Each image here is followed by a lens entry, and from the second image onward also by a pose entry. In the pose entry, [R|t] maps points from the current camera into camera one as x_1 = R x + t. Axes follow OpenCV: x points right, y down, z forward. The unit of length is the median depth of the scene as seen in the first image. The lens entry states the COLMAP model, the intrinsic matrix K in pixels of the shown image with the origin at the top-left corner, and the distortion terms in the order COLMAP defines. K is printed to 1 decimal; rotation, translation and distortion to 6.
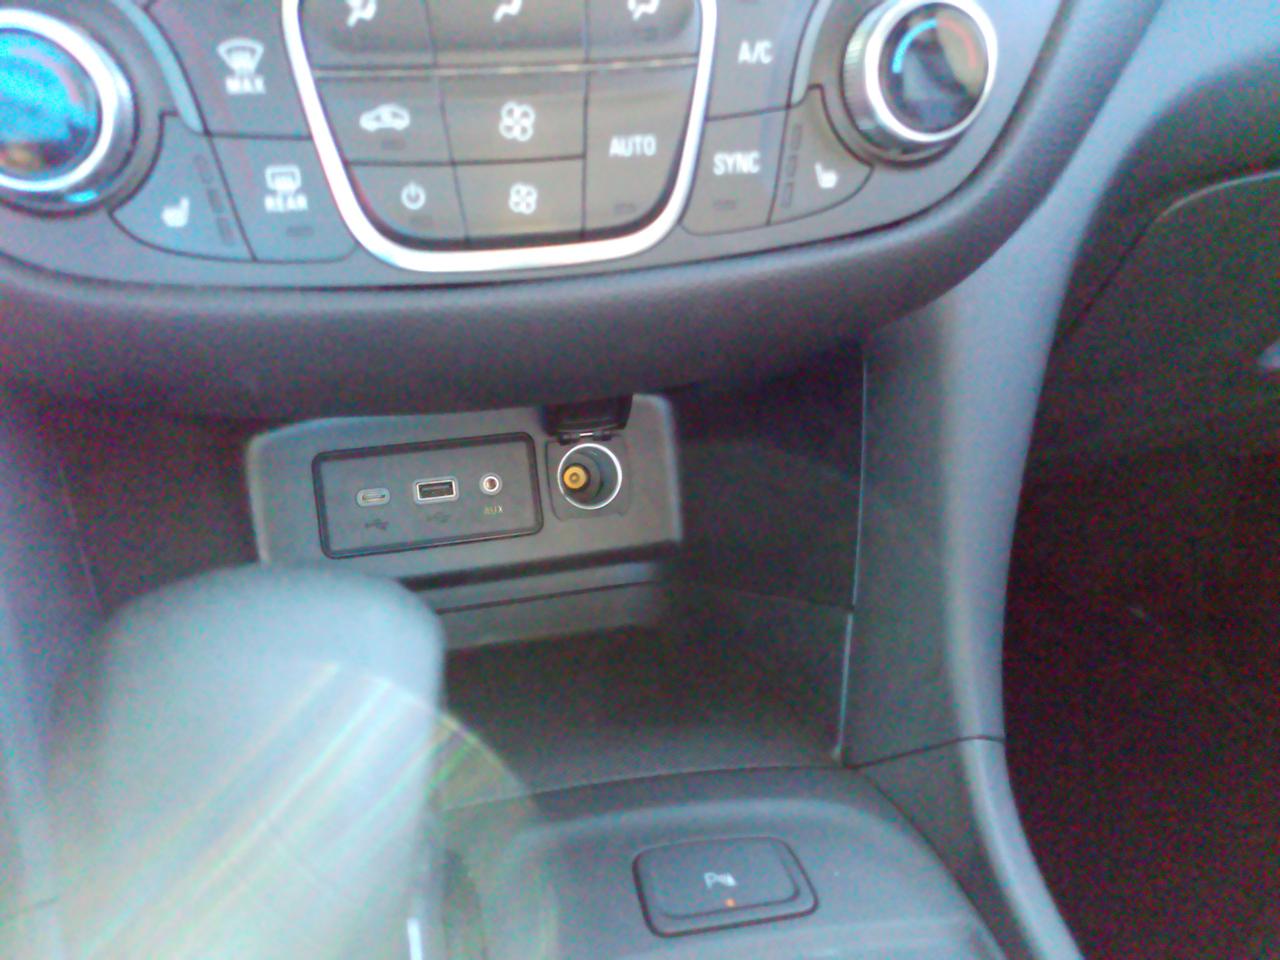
lens RADIAL K [[1068.6, 0, 632.7], [0, 1068.6, 478.2], [0, 0, 1]] dist [-0.011607, -0.013943]
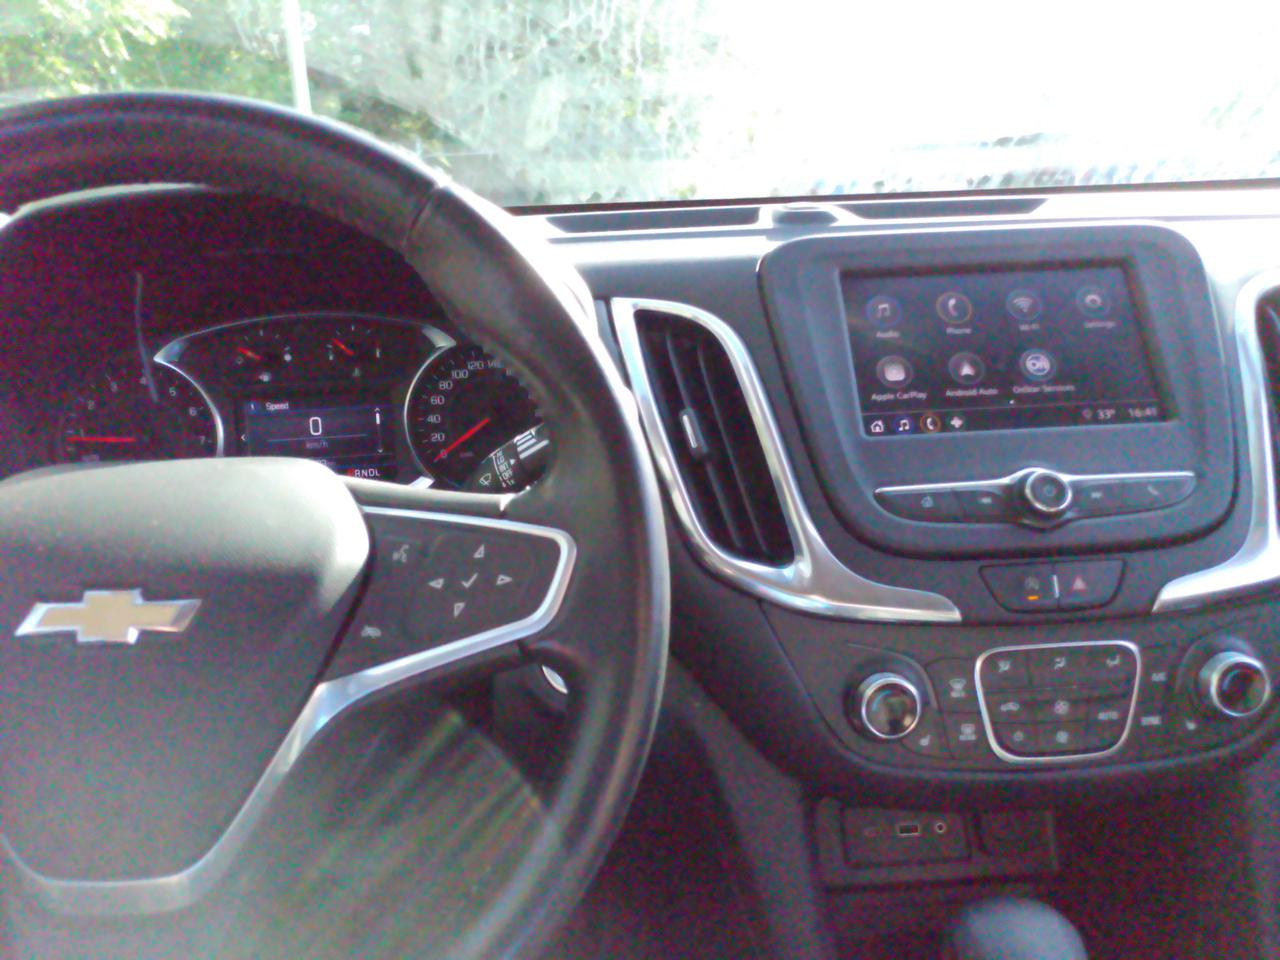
lens RADIAL K [[1037.4, 0, 641.3], [0, 1037.4, 481.8], [0, 0, 1]] dist [0.011966, 0.000944]
pose [[0.985721, 0.013066, -0.167878, -0.640672], [-0.053999, 0.968859, -0.241654, -0.196700], [0.159493, 0.247268, 0.955730, -1.517213]]
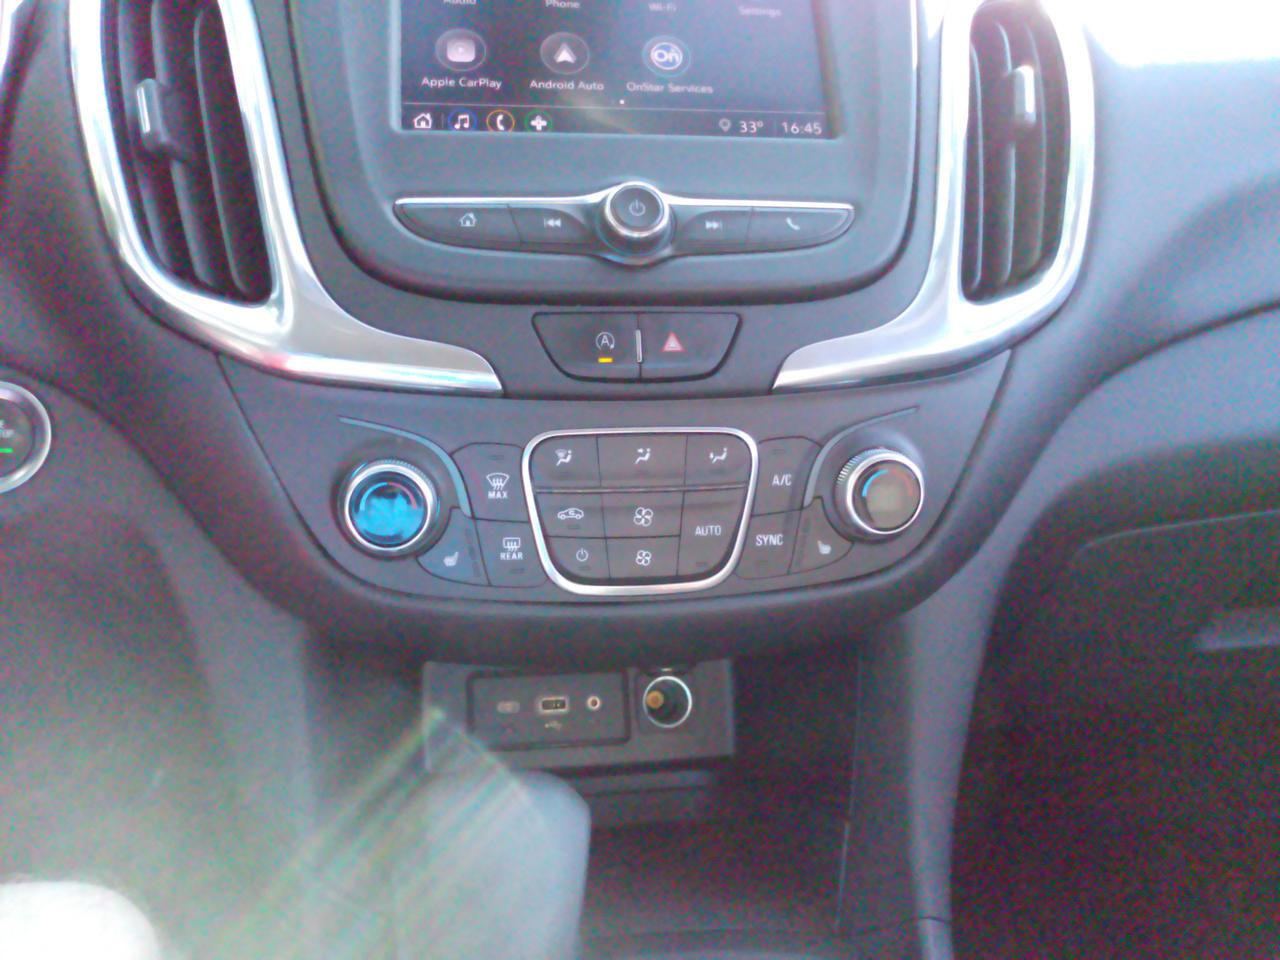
lens RADIAL K [[1068.6, 0, 632.7], [0, 1068.6, 478.2], [0, 0, 1]] dist [-0.011607, -0.013943]
pose [[0.995617, 0.055023, -0.075621, 0.004394], [-0.067291, 0.983026, -0.170679, -0.089761], [0.064946, 0.175020, 0.982421, -0.721660]]
